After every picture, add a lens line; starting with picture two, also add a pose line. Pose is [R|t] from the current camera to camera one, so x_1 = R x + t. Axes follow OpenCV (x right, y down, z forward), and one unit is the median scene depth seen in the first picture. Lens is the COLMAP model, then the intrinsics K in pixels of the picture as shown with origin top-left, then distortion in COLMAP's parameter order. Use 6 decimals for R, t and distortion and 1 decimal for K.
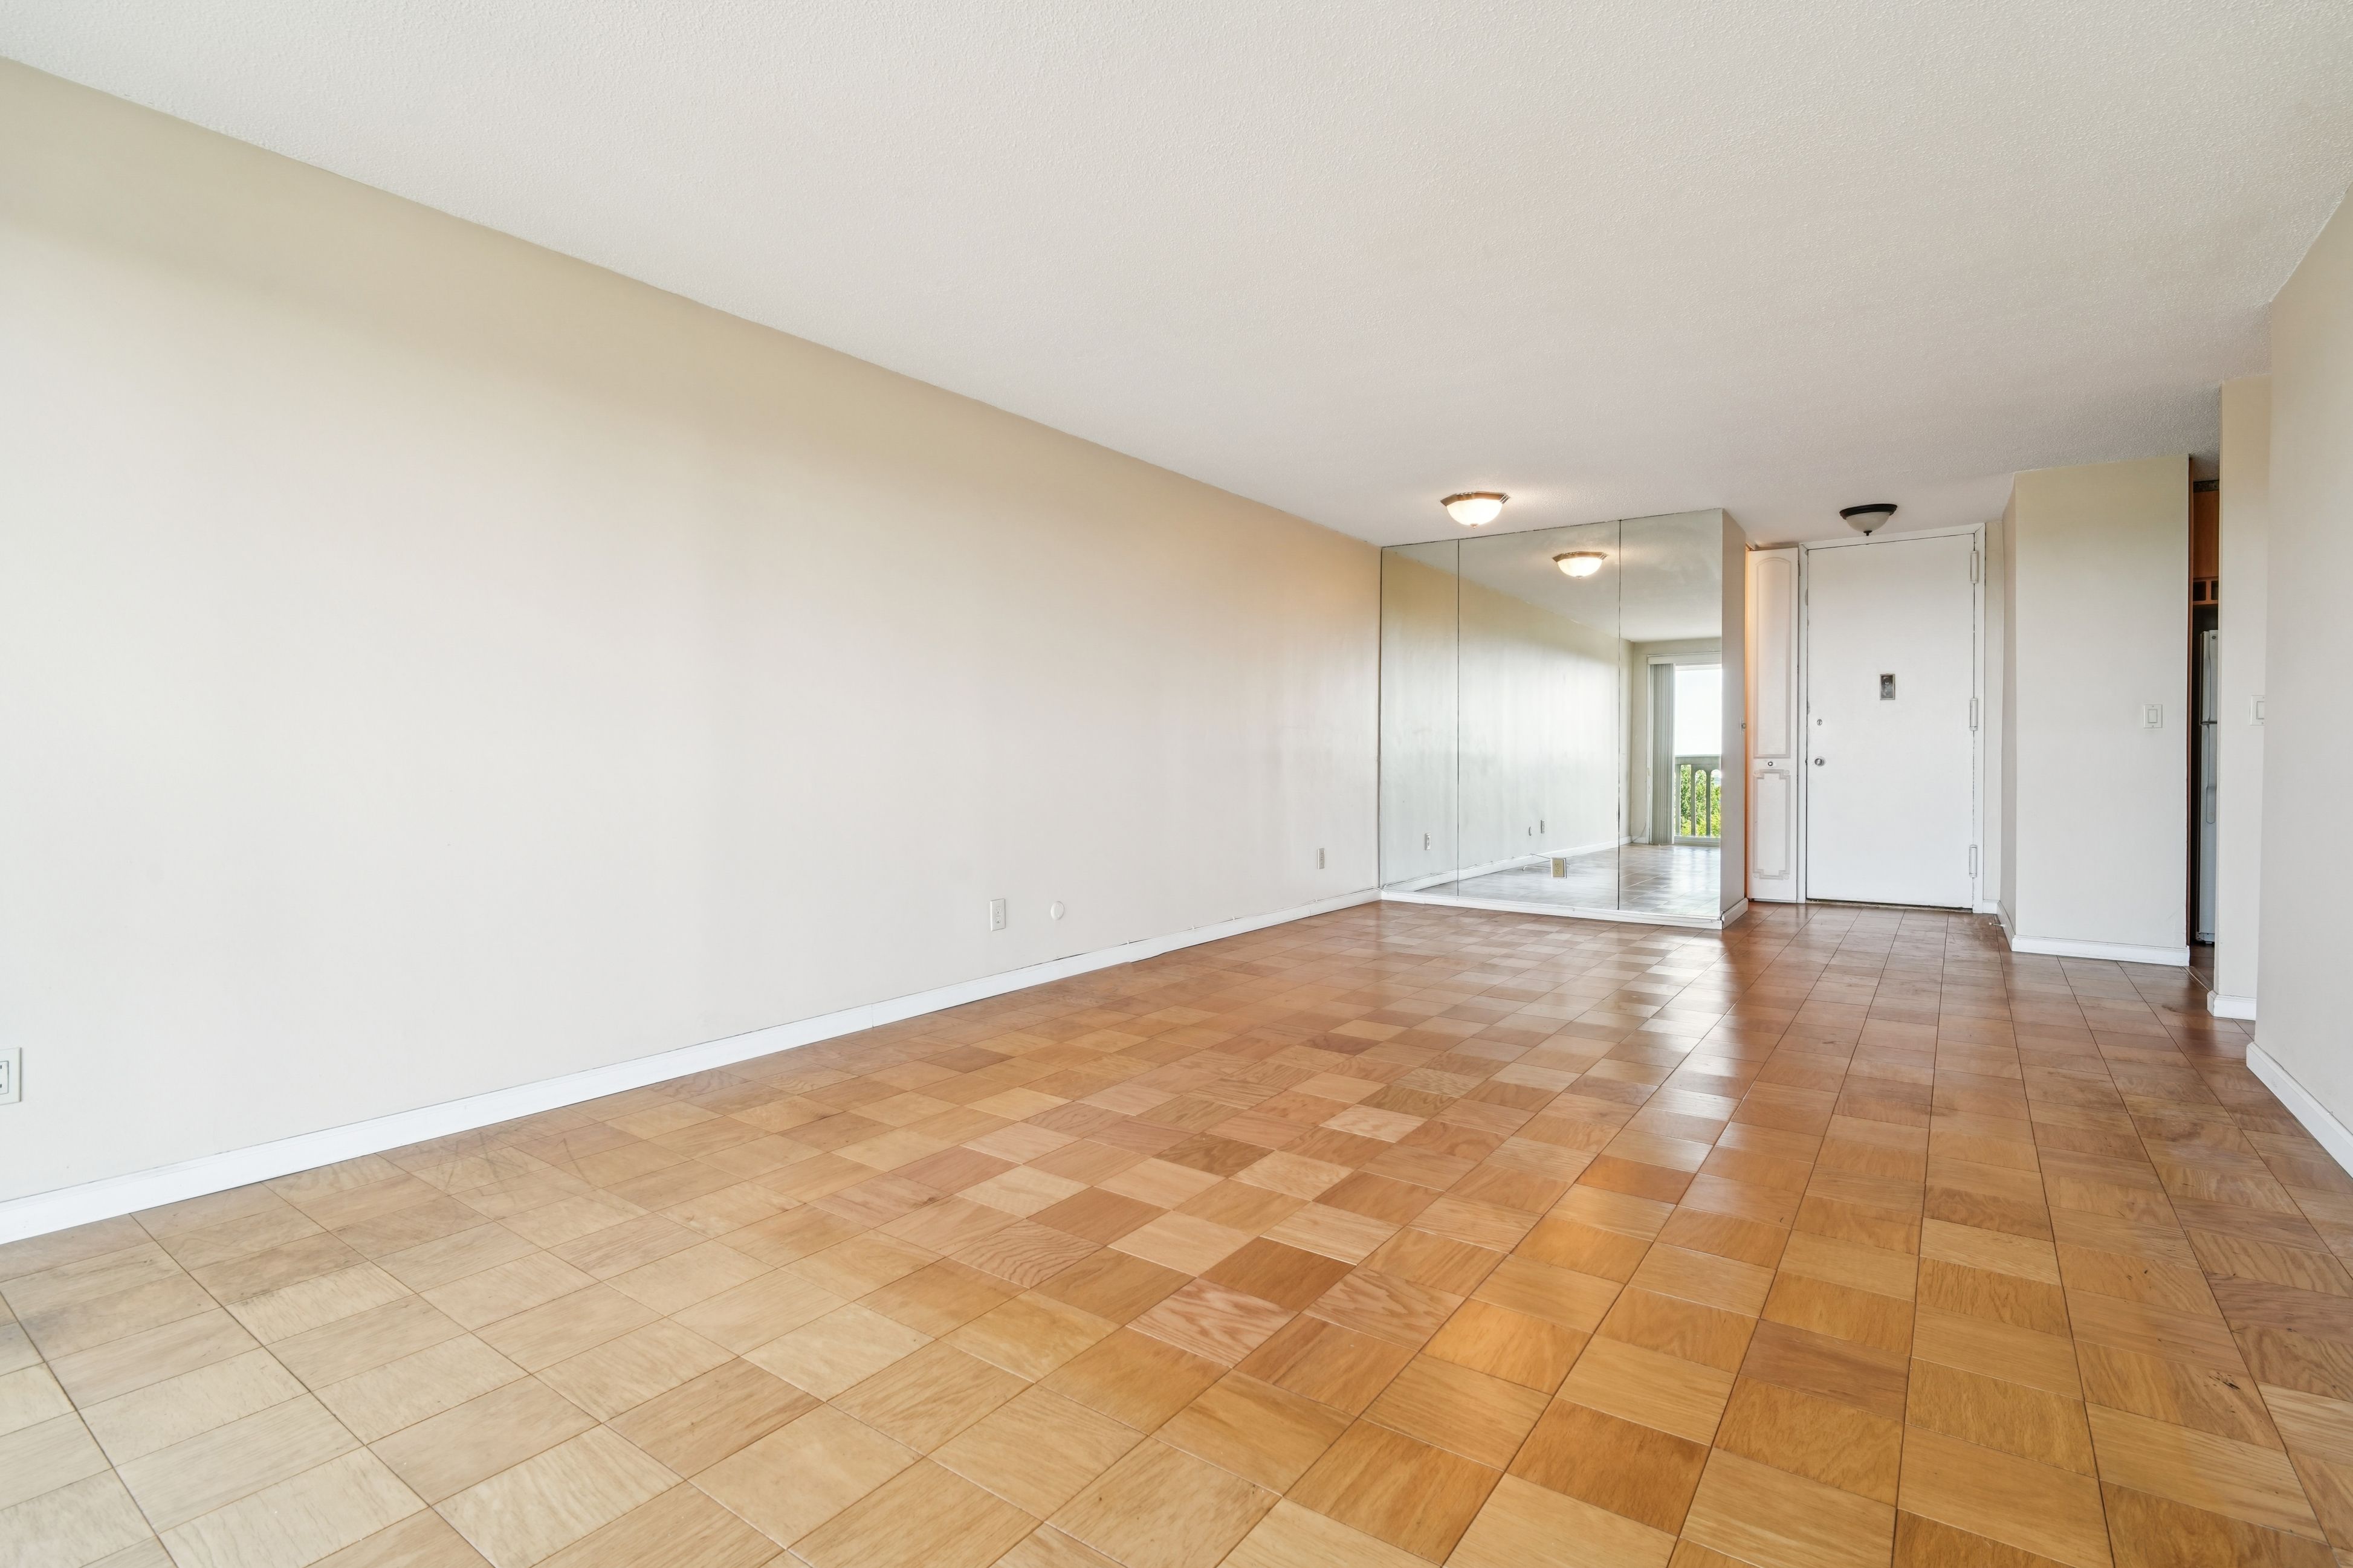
lens RADIAL K [[1094.6, 0, 1181.7], [0, 1094.6, 770.0], [0, 0, 1]] dist [0.001300, -0.005229]
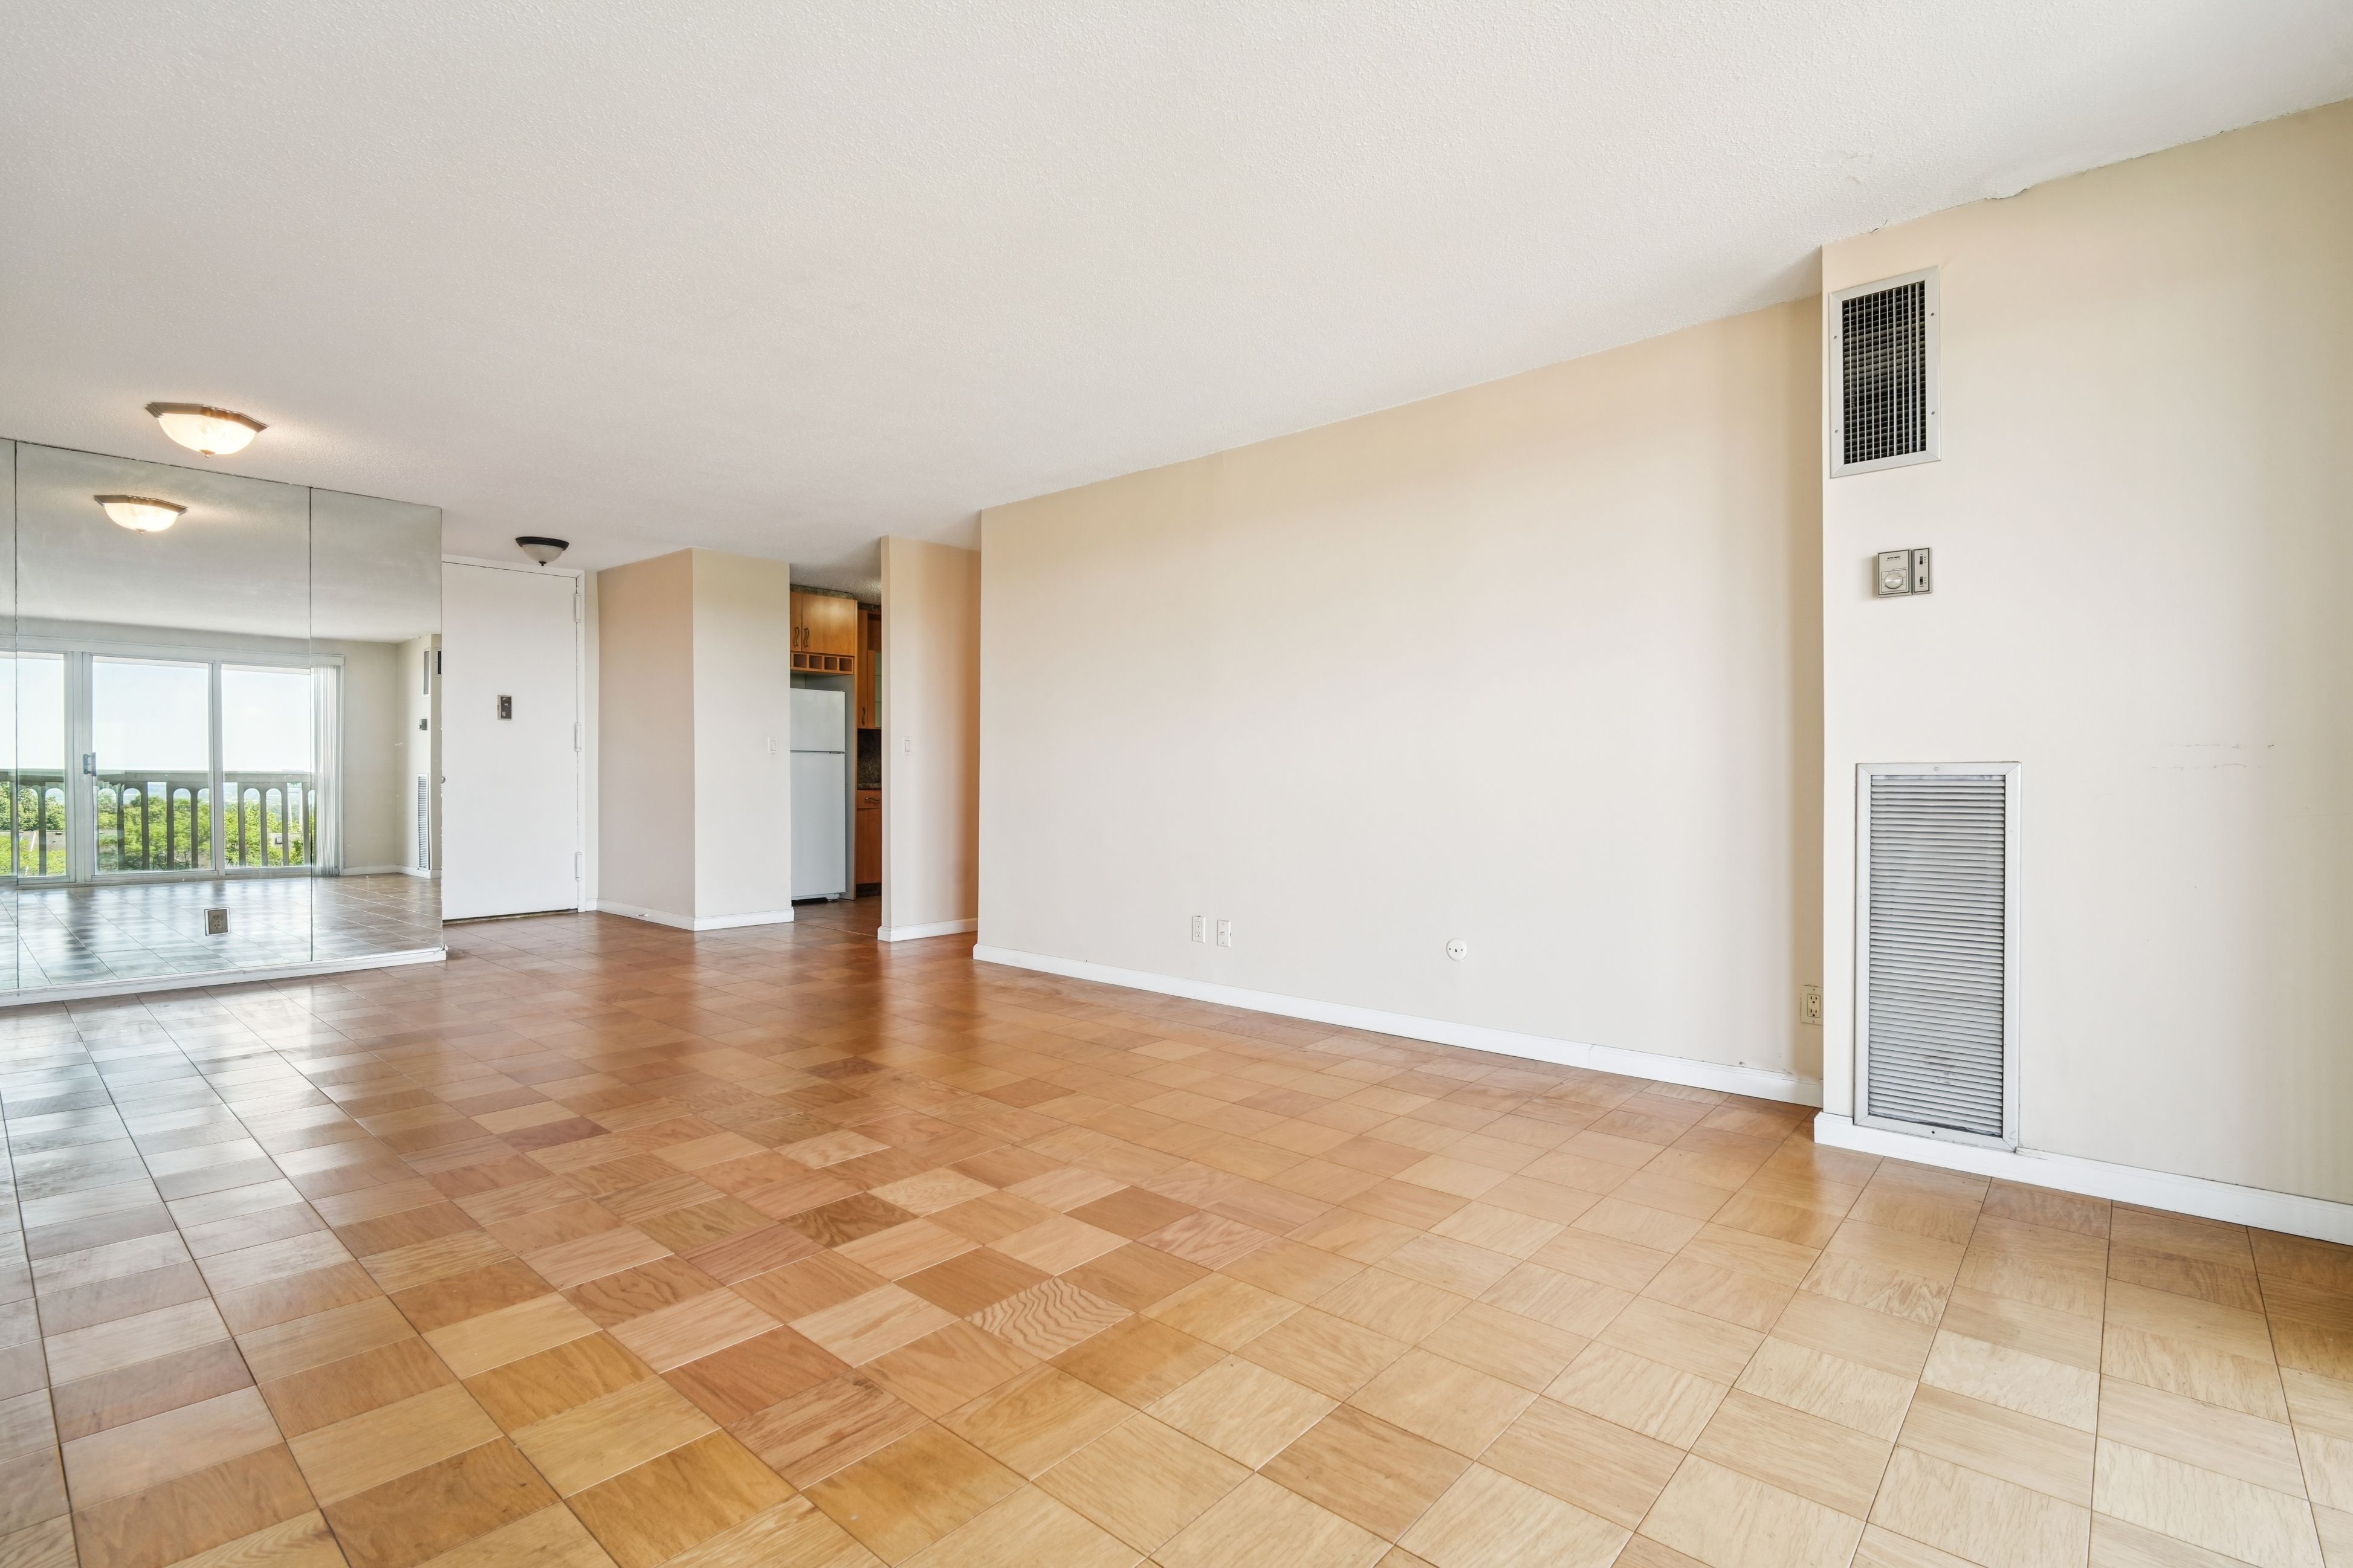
lens RADIAL K [[1094.6, 0, 1181.7], [0, 1094.6, 770.0], [0, 0, 1]] dist [0.001300, -0.005229]
pose [[0.101137, 0.004165, 0.994864, -0.838151], [0.010617, 0.999930, -0.005265, -0.009096], [-0.994816, 0.011095, 0.101086, 0.636095]]
